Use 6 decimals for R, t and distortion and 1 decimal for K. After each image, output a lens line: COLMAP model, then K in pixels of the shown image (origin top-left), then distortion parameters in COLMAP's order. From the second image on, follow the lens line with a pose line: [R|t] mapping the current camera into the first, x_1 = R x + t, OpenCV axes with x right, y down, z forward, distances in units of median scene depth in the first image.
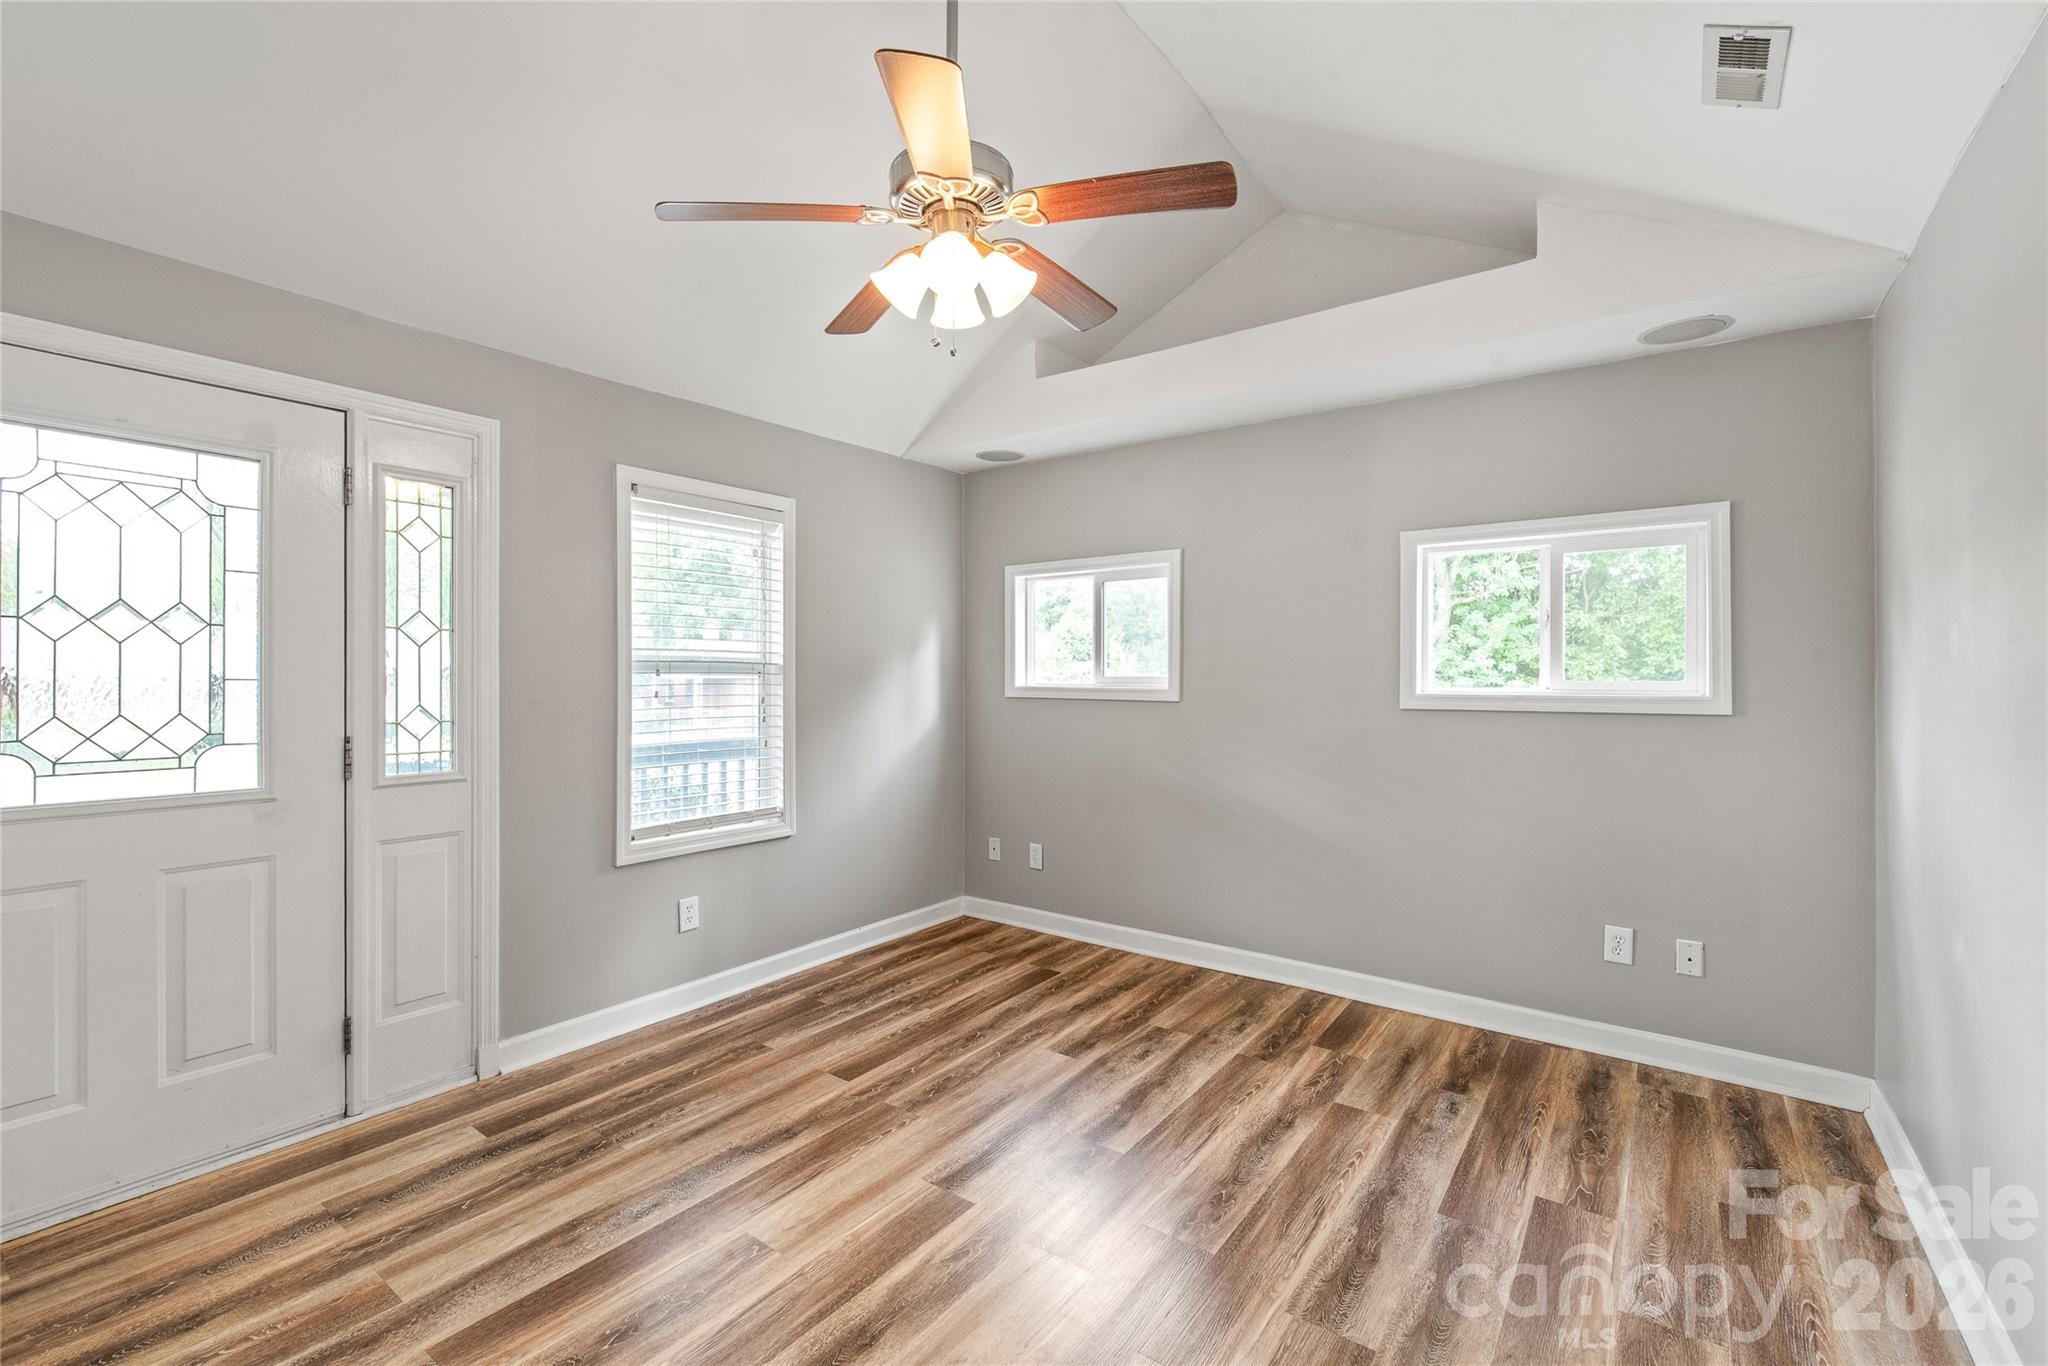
lens RADIAL K [[873.9, 0, 1026.6], [0, 873.9, 669.7], [0, 0, 1]] dist [-0.001358, -0.000395]
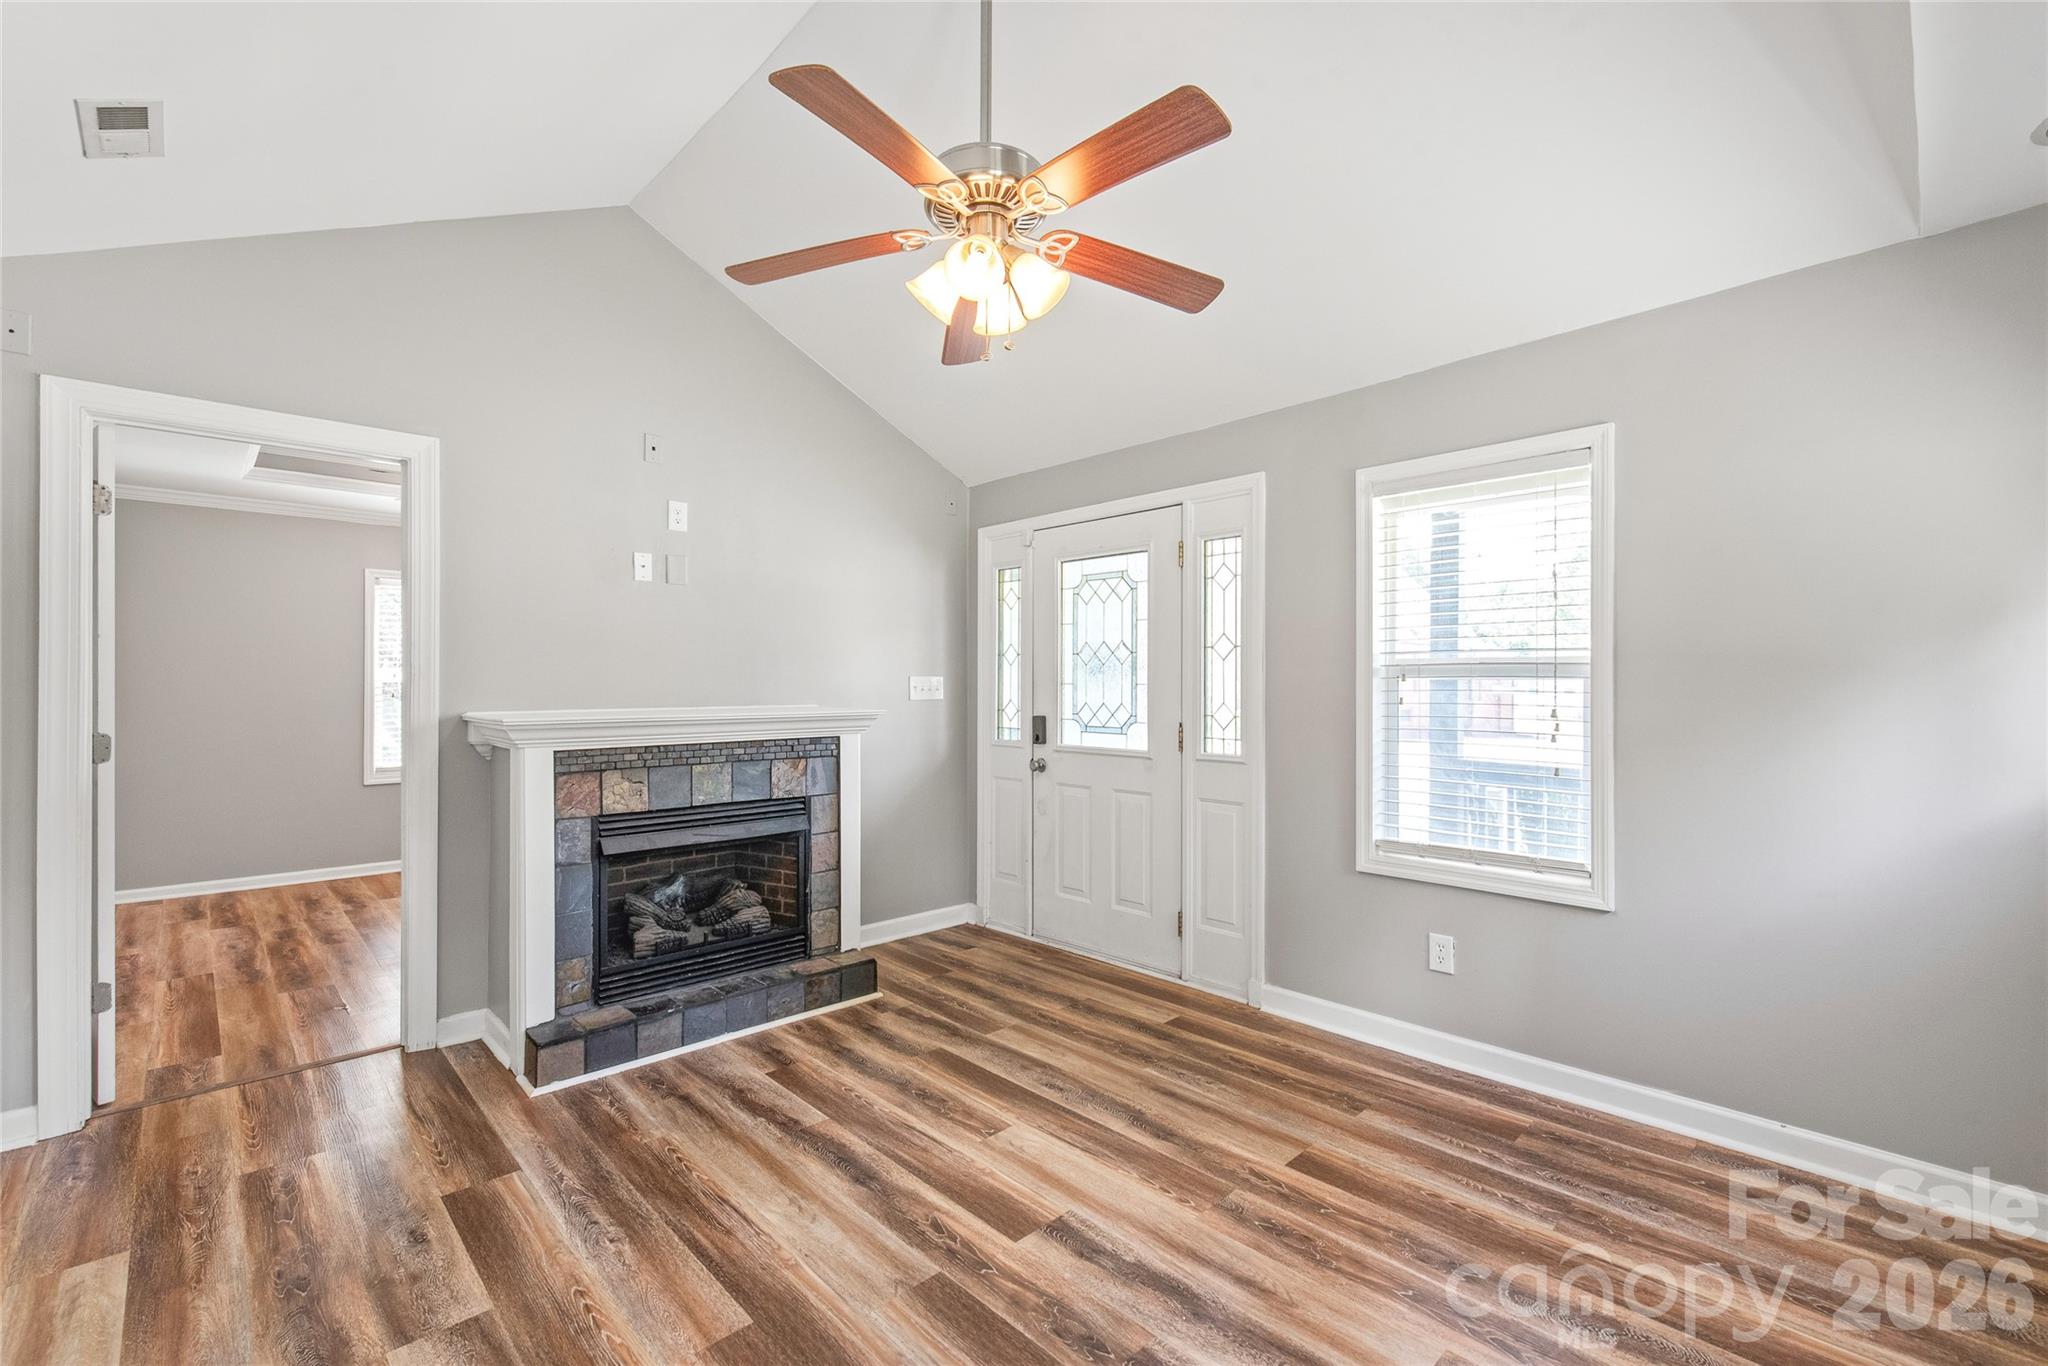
lens RADIAL K [[872.4, 0, 1024.0], [0, 872.4, 683.0], [0, 0, 1]] dist [-0.000651, -0.000082]
pose [[-0.171656, -0.004744, -0.985146, 0.695756], [0.006761, 0.999959, -0.005993, 0.015442], [0.985134, -0.007689, -0.171617, 0.948608]]
